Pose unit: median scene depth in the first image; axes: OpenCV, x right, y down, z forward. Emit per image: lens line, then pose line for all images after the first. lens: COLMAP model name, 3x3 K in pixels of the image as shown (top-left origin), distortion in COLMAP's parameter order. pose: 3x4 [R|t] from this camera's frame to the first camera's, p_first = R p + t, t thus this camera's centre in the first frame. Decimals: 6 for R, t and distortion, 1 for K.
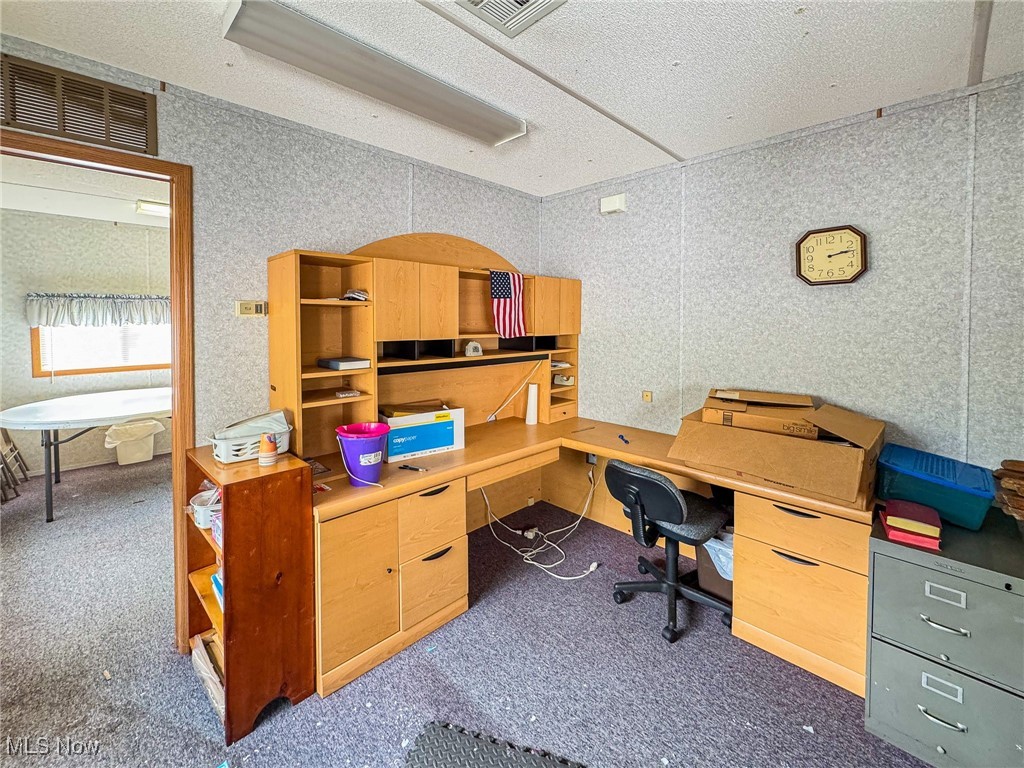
lens RADIAL K [[449.5, 0, 508.3], [0, 449.5, 323.4], [0, 0, 1]] dist [-0.001557, 0.000094]
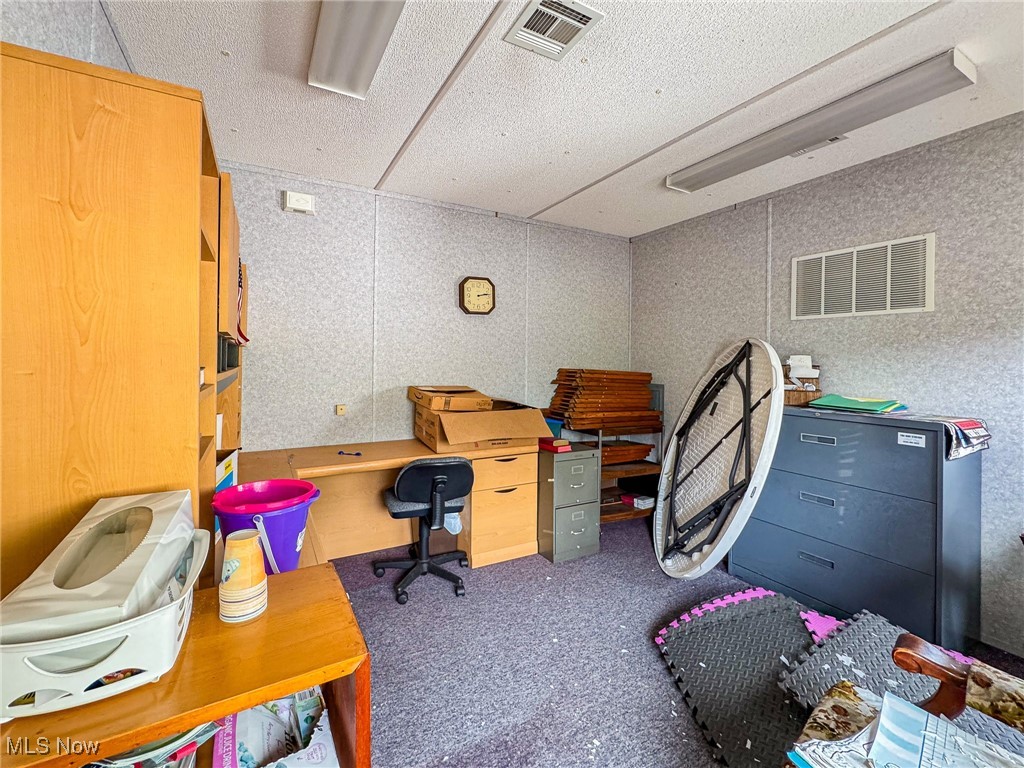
lens RADIAL K [[422.4, 0, 509.3], [0, 422.4, 352.4], [0, 0, 1]] dist [-0.000851, 0.000076]
pose [[0.266204, 0.016437, 0.963776, -0.664312], [0.001989, 0.999843, -0.017602, 0.071639], [-0.963915, 0.006602, 0.266130, 0.537882]]
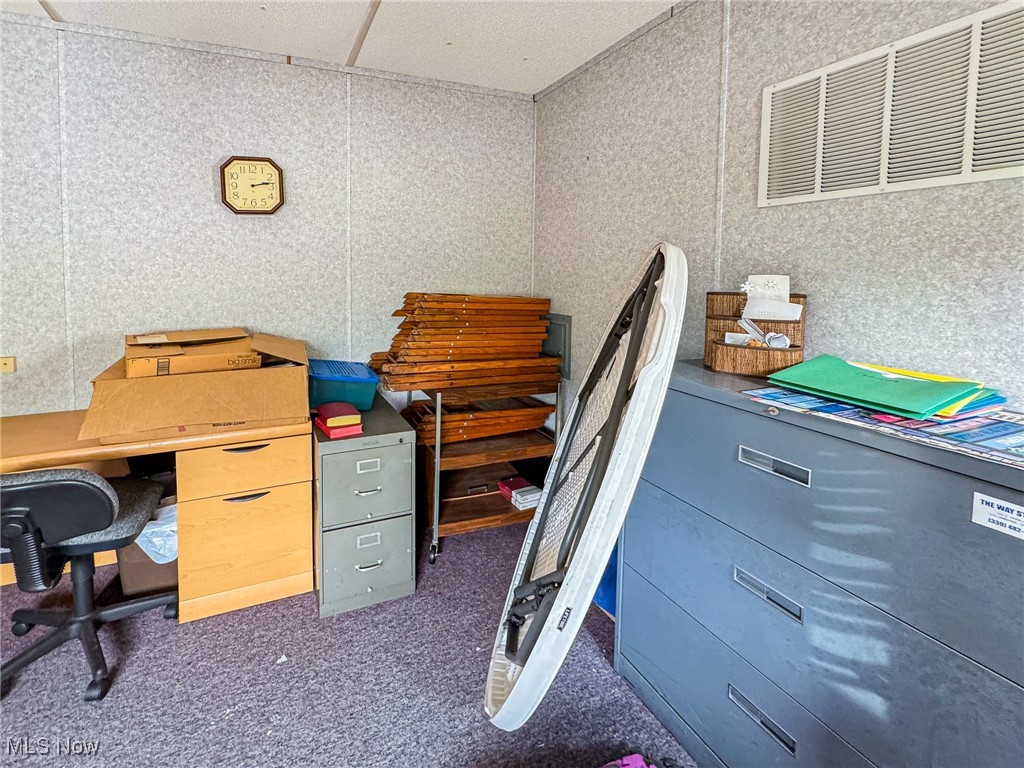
lens RADIAL K [[445.2, 0, 450.2], [0, 445.2, 286.2], [0, 0, 1]] dist [-0.001343, 0.000207]
pose [[0.393963, -0.039662, 0.918270, -0.032179], [0.013476, 0.999210, 0.037376, 0.044860], [-0.919028, -0.002351, 0.394186, 0.211644]]
